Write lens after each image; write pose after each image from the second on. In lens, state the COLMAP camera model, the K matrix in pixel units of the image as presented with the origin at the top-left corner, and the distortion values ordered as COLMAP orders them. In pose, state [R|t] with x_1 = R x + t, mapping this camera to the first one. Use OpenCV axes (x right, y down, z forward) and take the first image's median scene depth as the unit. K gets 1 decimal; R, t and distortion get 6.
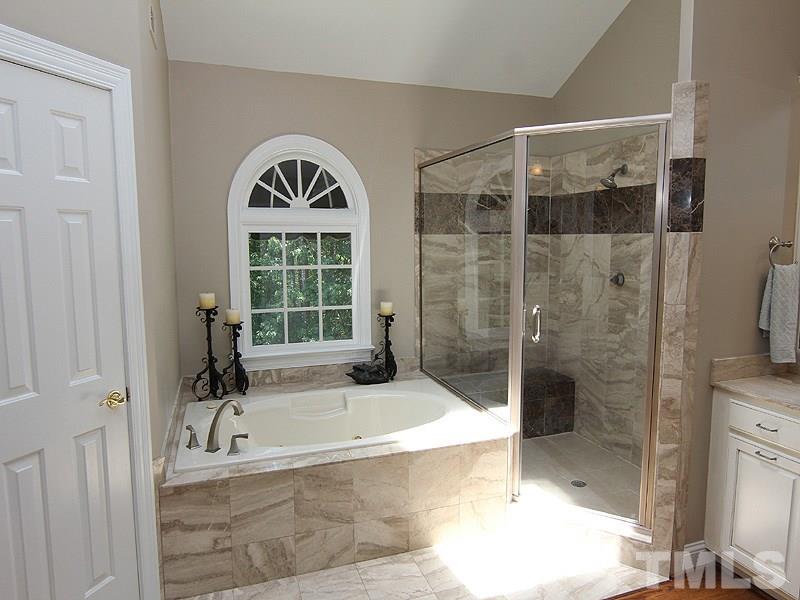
lens RADIAL K [[520.9, 0, 398.0], [0, 520.9, 298.2], [0, 0, 1]] dist [-0.002870, -0.002212]
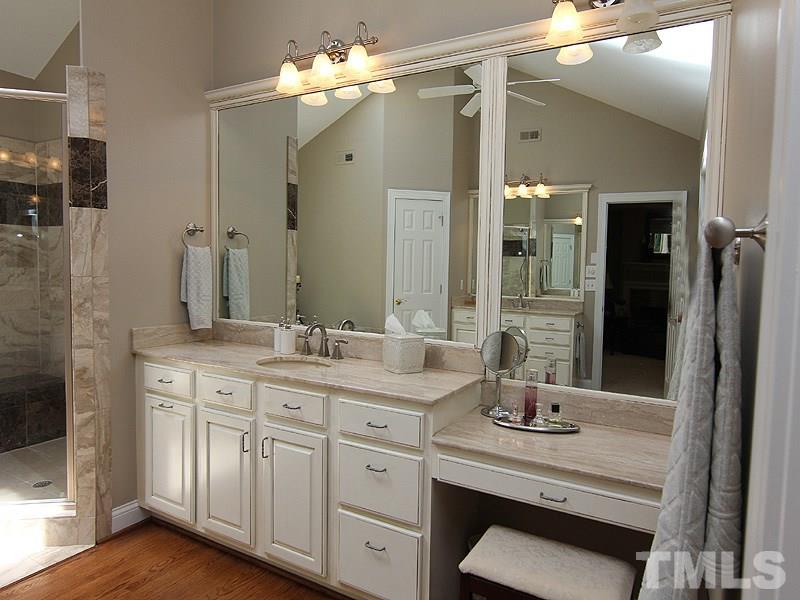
lens RADIAL K [[520.9, 0, 399.2], [0, 520.9, 299.9], [0, 0, 1]] dist [-0.002870, -0.002212]
pose [[0.753964, -0.021687, 0.656558, 0.314939], [0.047954, 0.998605, -0.022083, 0.108309], [-0.655163, 0.048135, 0.753952, -0.195450]]
